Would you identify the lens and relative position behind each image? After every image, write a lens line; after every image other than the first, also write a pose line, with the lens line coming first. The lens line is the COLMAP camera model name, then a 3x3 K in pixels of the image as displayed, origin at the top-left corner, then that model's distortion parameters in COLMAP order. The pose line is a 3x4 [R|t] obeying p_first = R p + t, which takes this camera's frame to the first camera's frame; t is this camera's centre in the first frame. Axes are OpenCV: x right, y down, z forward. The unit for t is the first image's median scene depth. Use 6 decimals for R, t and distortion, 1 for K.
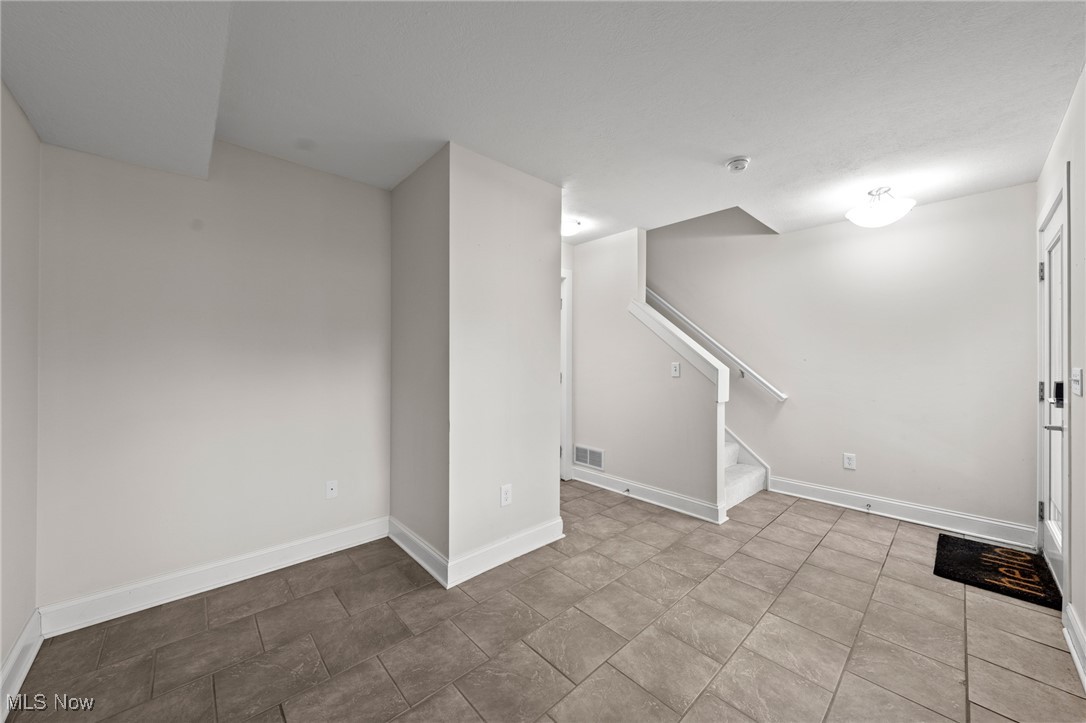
lens RADIAL K [[391.1, 0, 546.3], [0, 391.1, 359.5], [0, 0, 1]] dist [-0.000679, -0.000082]
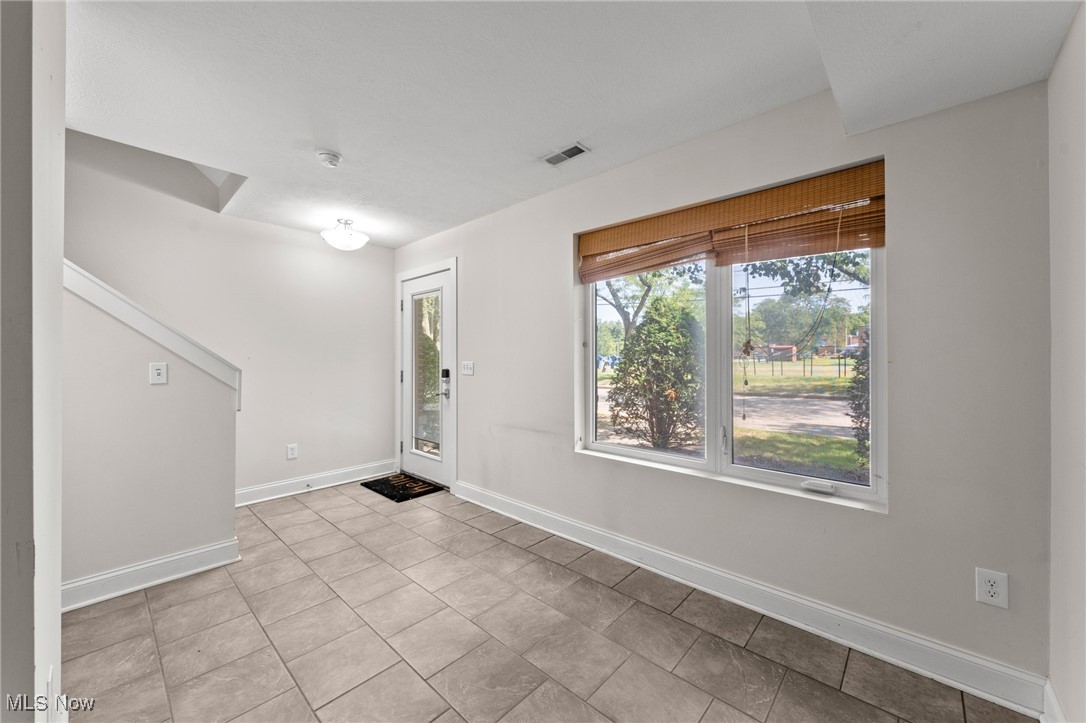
lens RADIAL K [[412.6, 0, 545.9], [0, 412.6, 361.4], [0, 0, 1]] dist [-0.000435, -0.000046]
pose [[-0.081214, -0.011375, 0.996632, -0.583781], [0.003065, 0.999927, 0.011662, -0.001400], [-0.996692, 0.004002, -0.081173, 0.544797]]
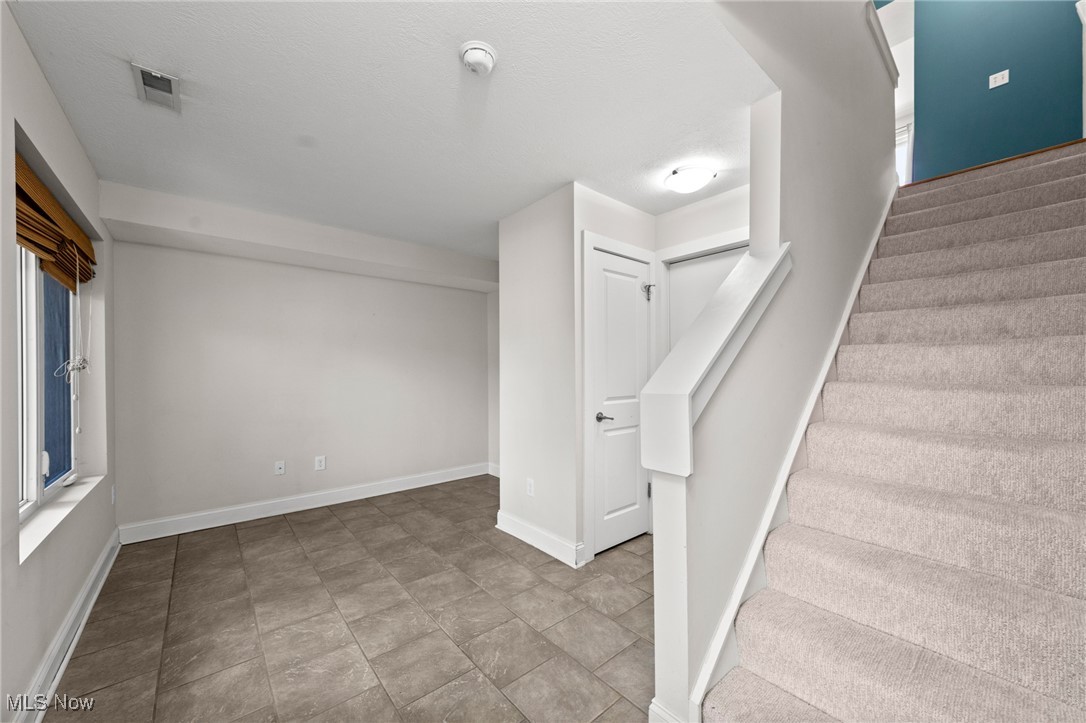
lens RADIAL K [[399.4, 0, 542.4], [0, 399.4, 373.2], [0, 0, 1]] dist [0.000323, 0.000016]
pose [[-0.047582, 0.000756, -0.998867, 1.135221], [0.003222, 0.999995, 0.000604, 0.003780], [0.998862, -0.003189, -0.047584, 1.138084]]
